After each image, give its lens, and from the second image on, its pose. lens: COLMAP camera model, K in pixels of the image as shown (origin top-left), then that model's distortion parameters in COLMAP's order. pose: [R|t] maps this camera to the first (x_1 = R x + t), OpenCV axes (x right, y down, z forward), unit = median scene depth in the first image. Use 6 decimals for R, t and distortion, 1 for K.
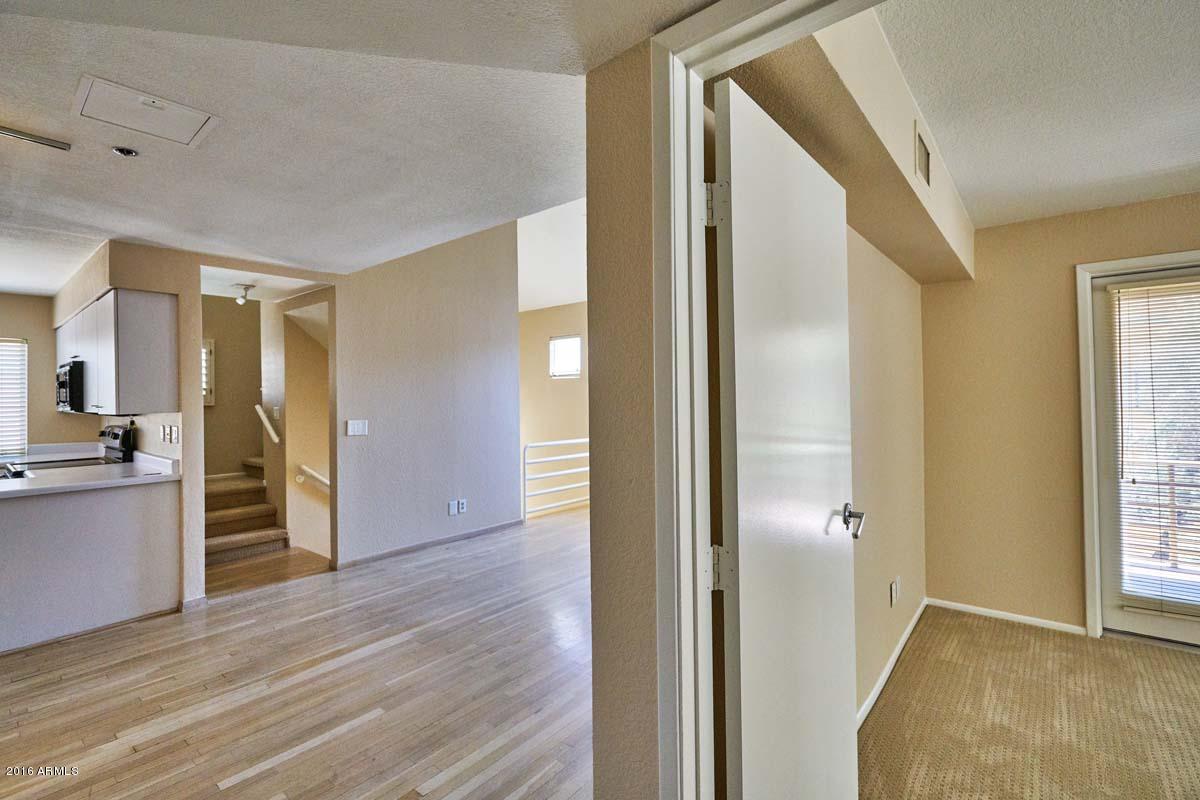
lens RADIAL K [[539.2, 0, 606.8], [0, 539.2, 380.2], [0, 0, 1]] dist [-0.008499, 0.002091]
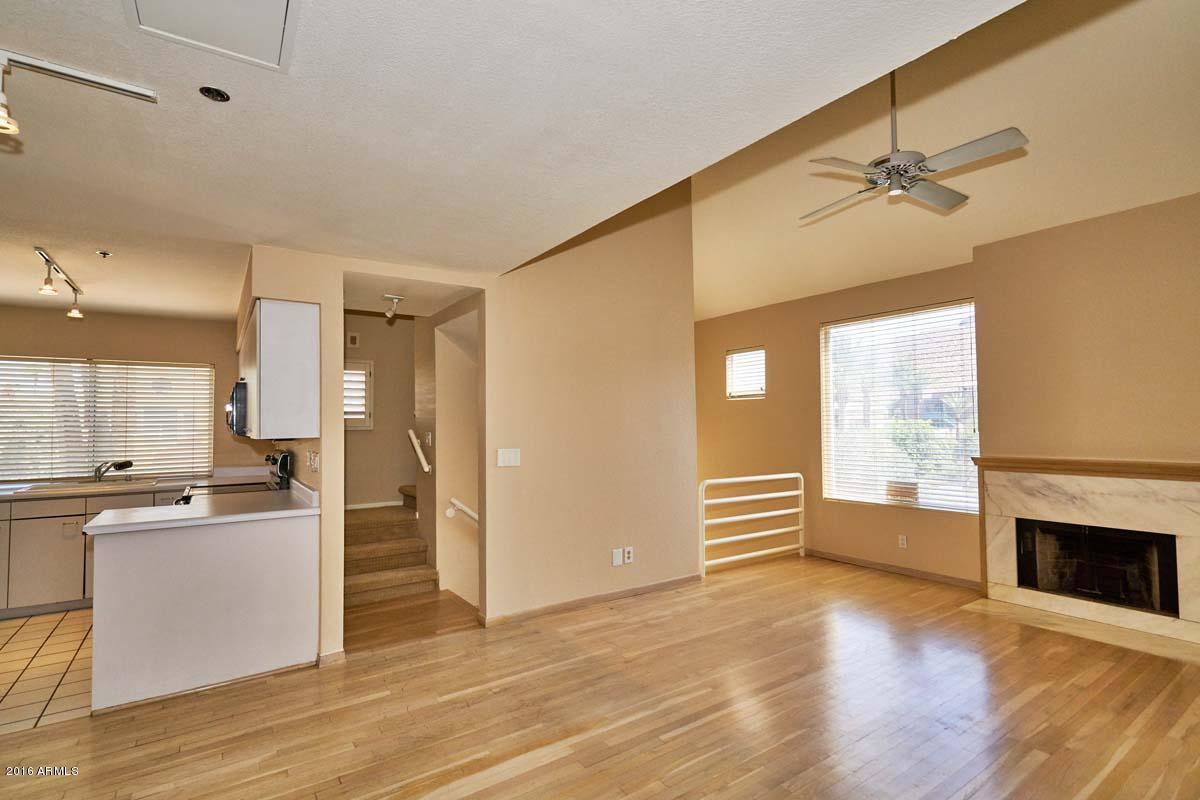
lens RADIAL K [[600.2, 0, 604.3], [0, 600.2, 404.9], [0, 0, 1]] dist [0.004050, 0.000568]
pose [[0.958875, -0.005495, -0.283776, -0.070966], [0.005370, 0.999985, -0.001219, 0.011598], [0.283779, -0.000355, 0.958890, 0.192030]]
